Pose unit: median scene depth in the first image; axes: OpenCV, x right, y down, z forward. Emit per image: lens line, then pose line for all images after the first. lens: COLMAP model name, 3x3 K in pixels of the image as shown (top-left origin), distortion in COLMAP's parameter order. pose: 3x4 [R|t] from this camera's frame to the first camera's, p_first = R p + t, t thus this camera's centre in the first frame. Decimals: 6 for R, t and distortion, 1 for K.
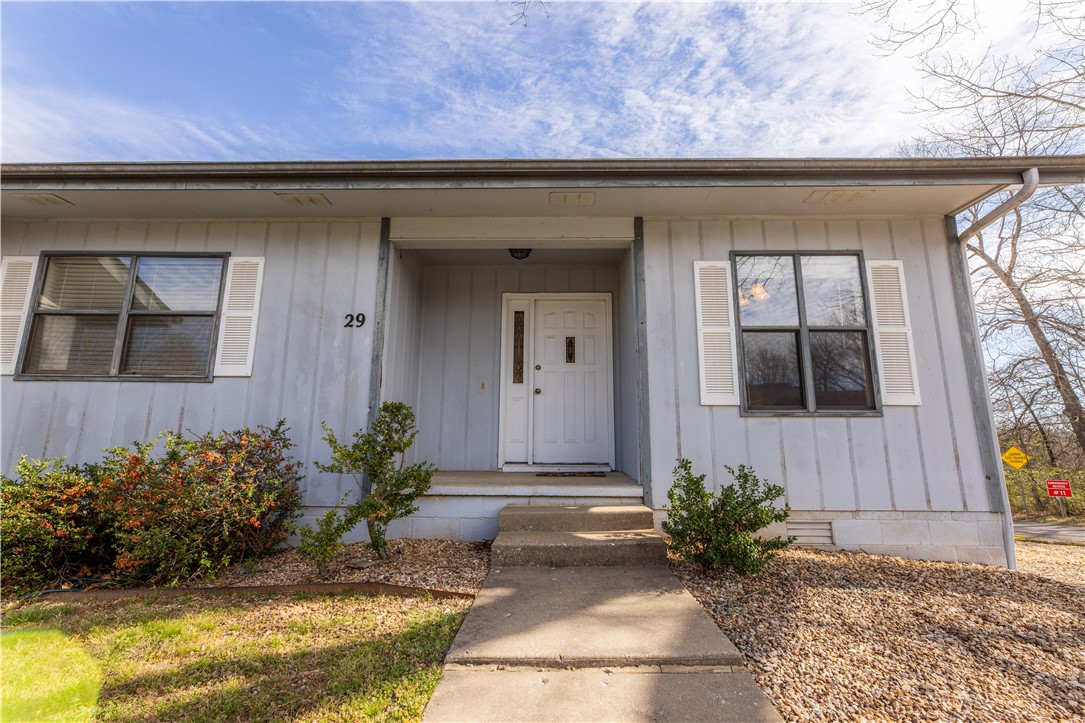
lens RADIAL K [[451.5, 0, 543.0], [0, 451.5, 361.3], [0, 0, 1]] dist [0.002078, 0.000273]
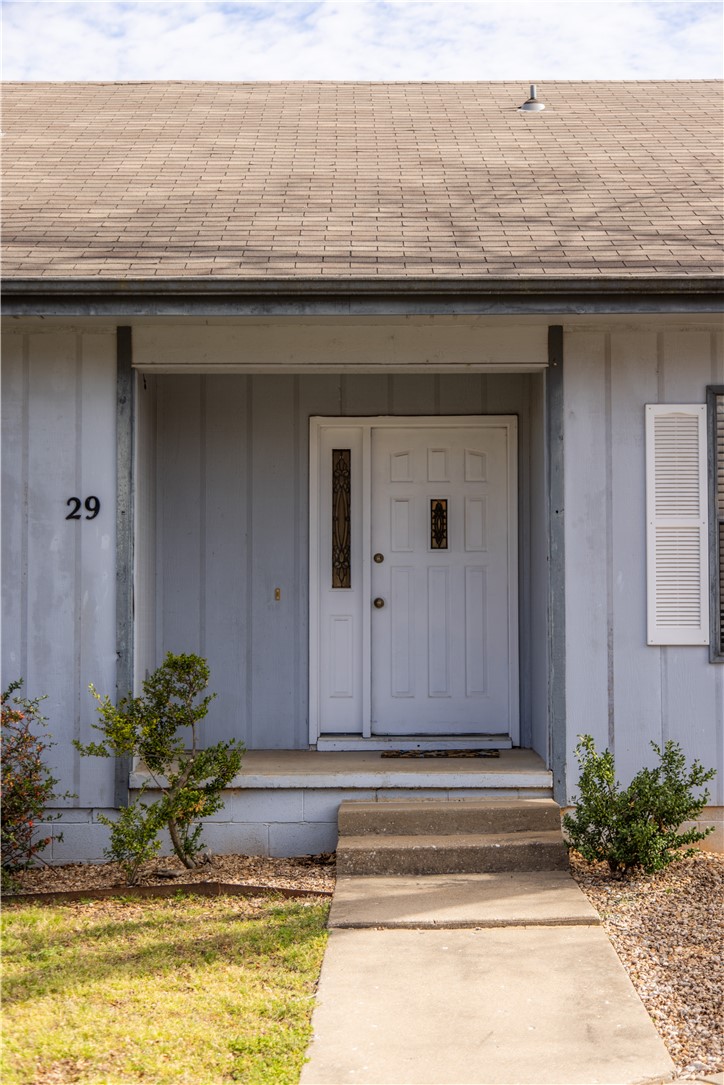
lens RADIAL K [[1703.6, 0, 362.2], [0, 1703.6, 519.0], [0, 0, 1]] dist [0.014235, 0.002173]
pose [[0.999769, -0.006876, 0.020344, -0.091178], [0.004562, 0.993736, 0.111657, -0.330761], [-0.020984, -0.111538, 0.993539, -1.279026]]
